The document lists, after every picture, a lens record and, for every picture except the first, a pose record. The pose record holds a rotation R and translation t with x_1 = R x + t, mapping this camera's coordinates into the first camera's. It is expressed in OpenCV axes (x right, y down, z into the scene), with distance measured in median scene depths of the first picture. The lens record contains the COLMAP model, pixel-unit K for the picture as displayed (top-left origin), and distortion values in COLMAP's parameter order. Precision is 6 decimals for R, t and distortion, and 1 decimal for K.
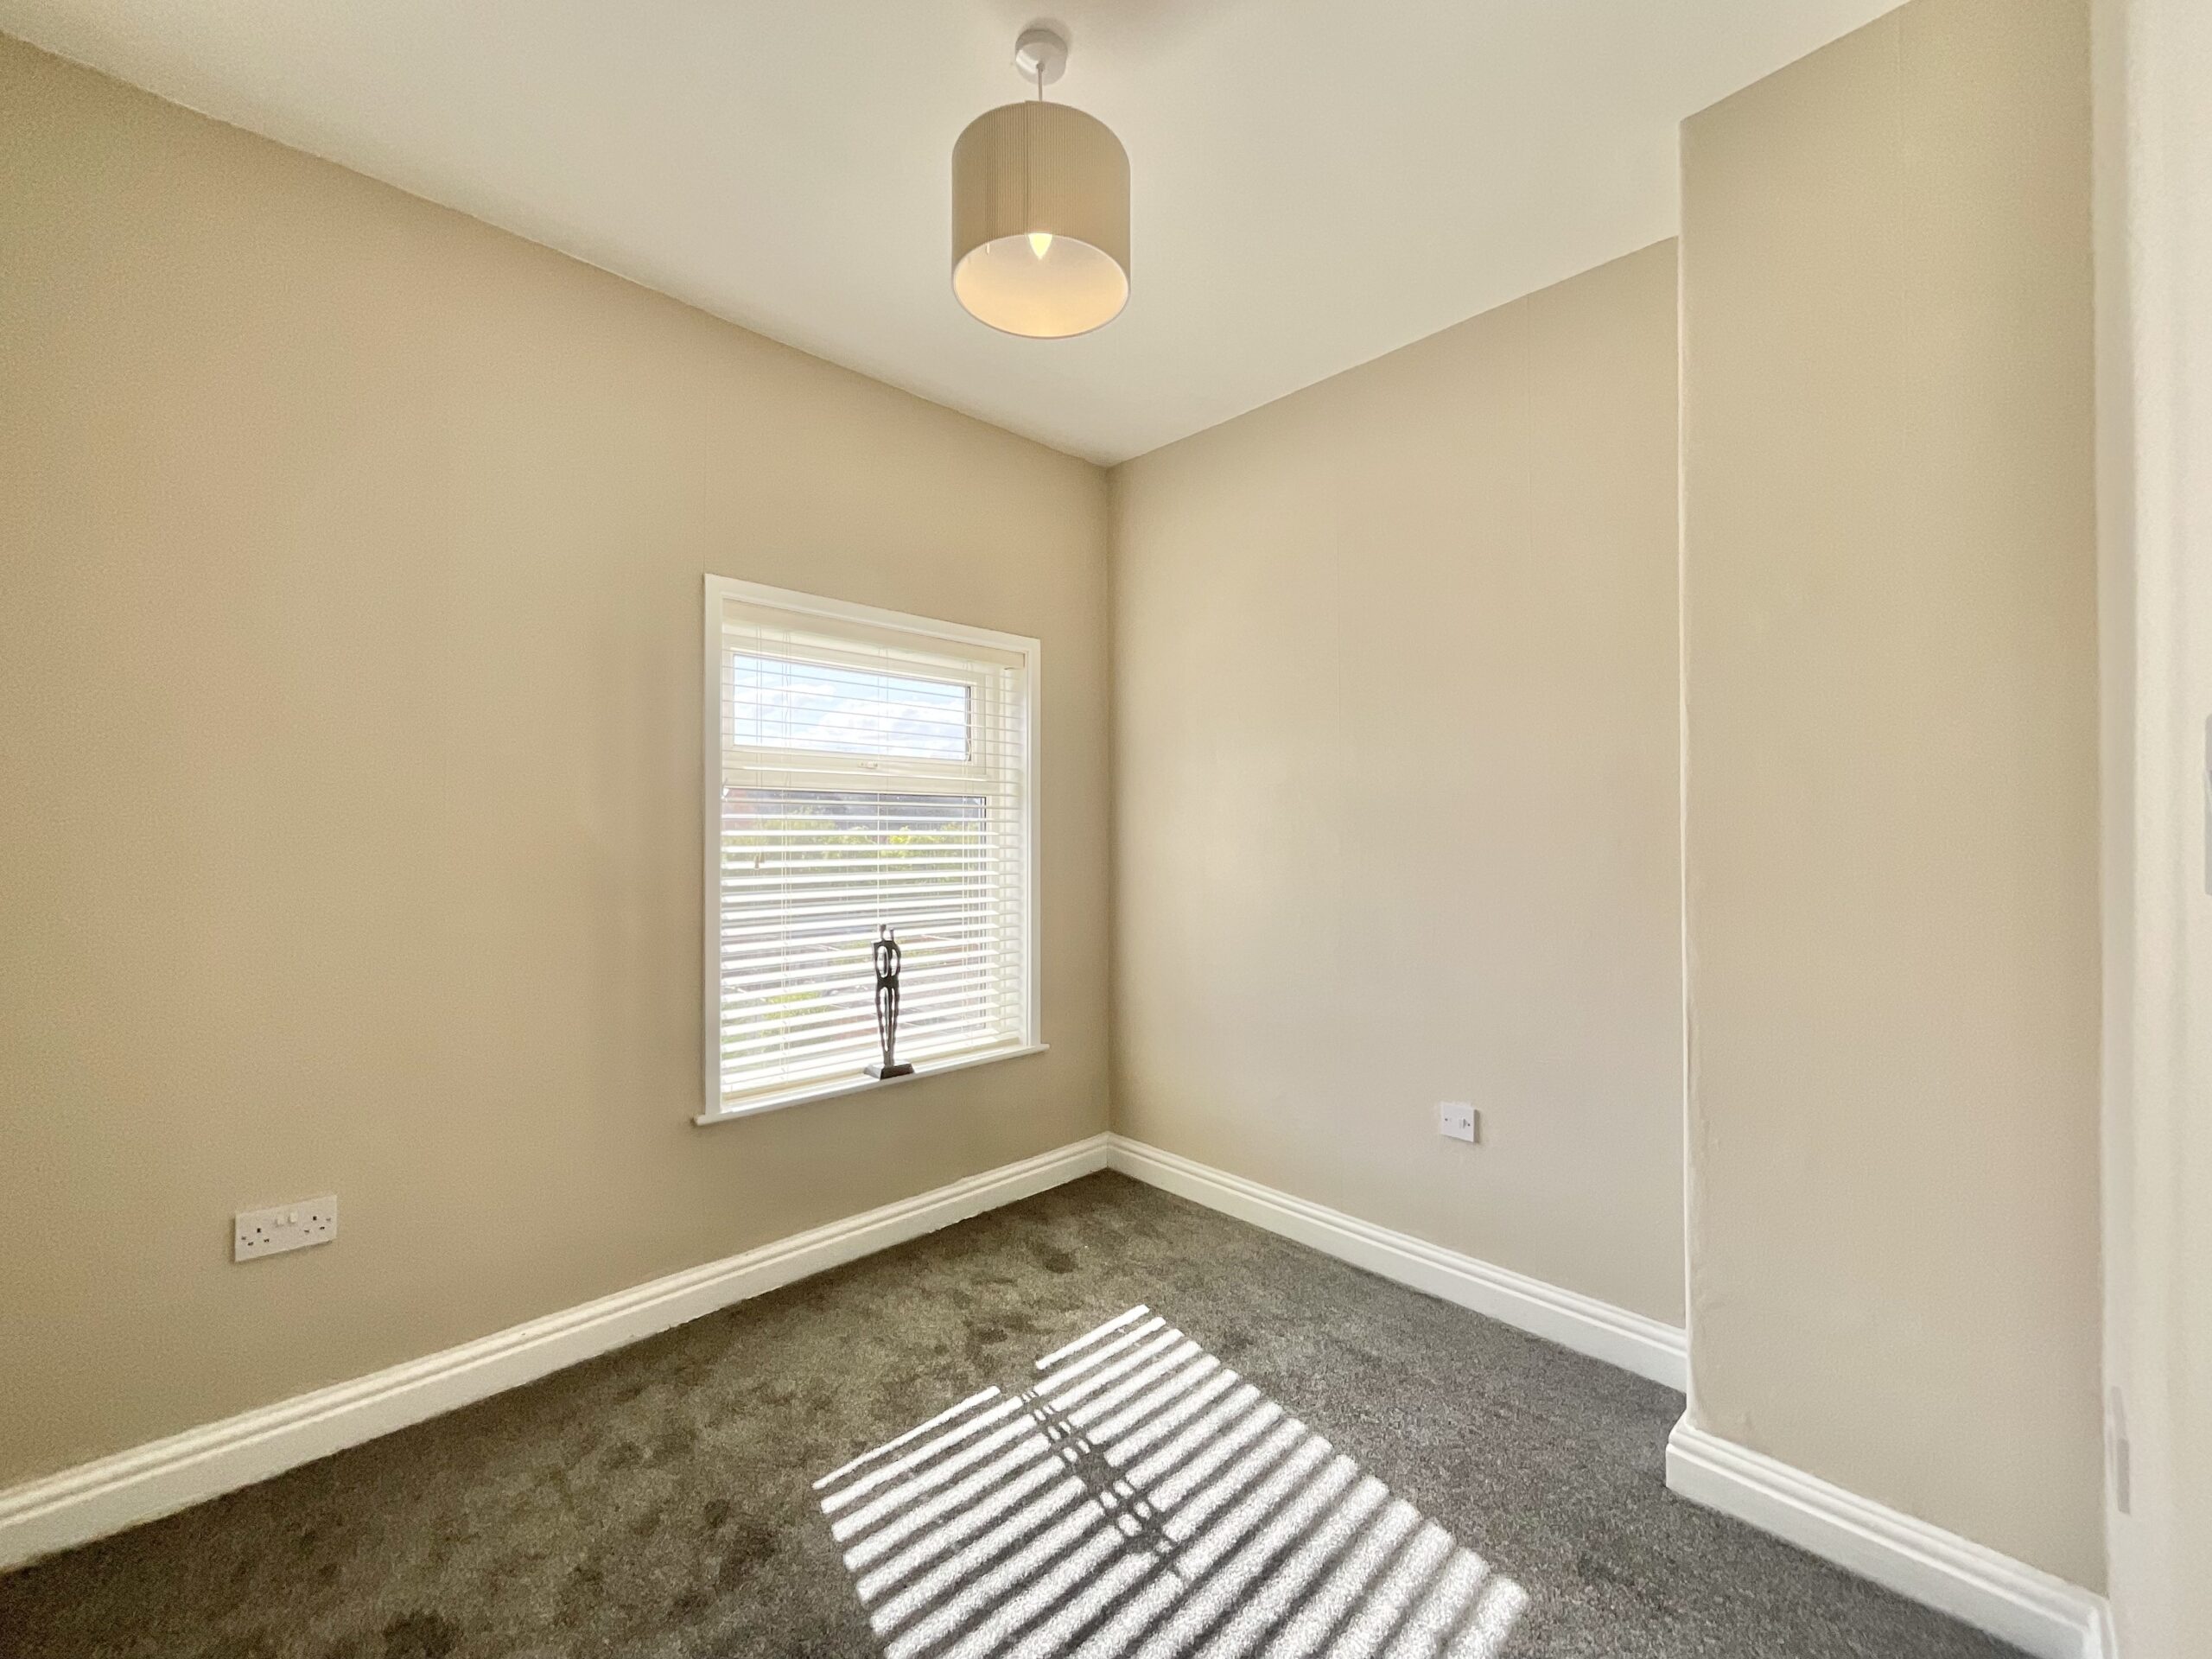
lens RADIAL K [[899.5, 0, 1106.0], [0, 899.5, 829.5], [0, 0, 1]] dist [0.001351, 0.000195]
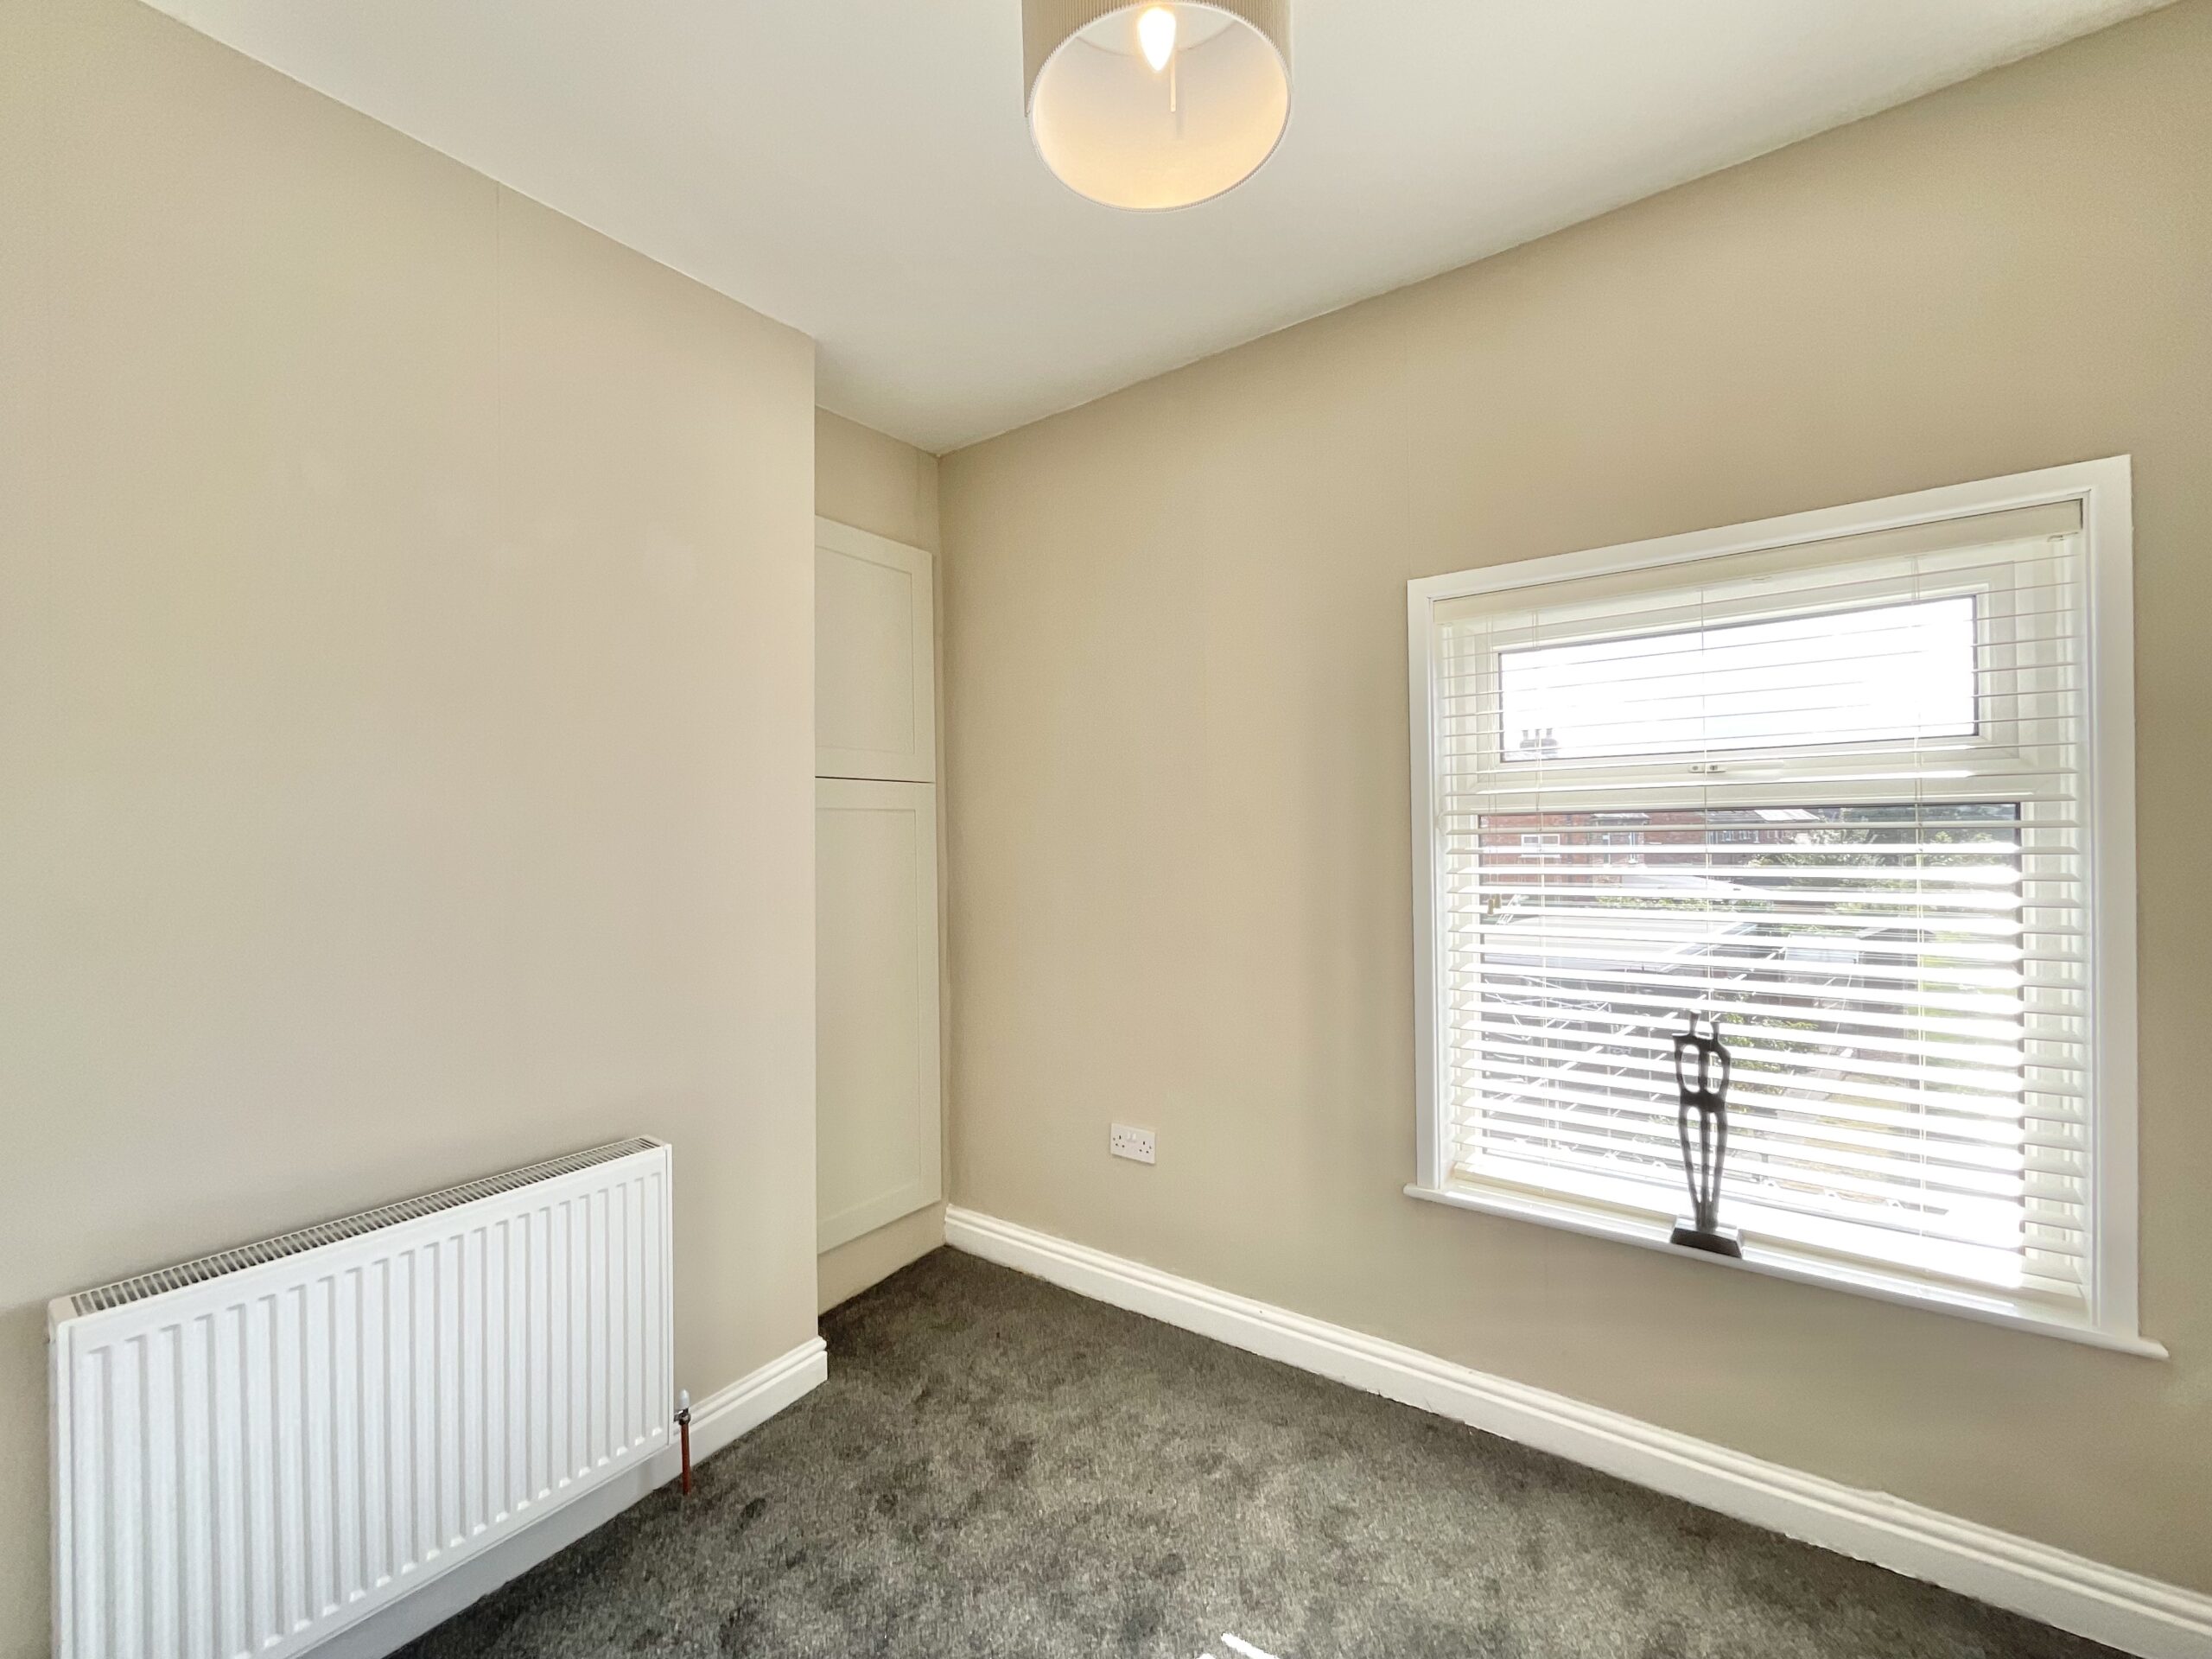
lens RADIAL K [[899.5, 0, 1106.0], [0, 899.5, 829.5], [0, 0, 1]] dist [0.001351, 0.000195]
pose [[0.179821, -0.010743, -0.983641, 0.329545], [0.022619, 0.999721, -0.006784, -0.032544], [0.983439, -0.021029, 0.180013, 0.465327]]
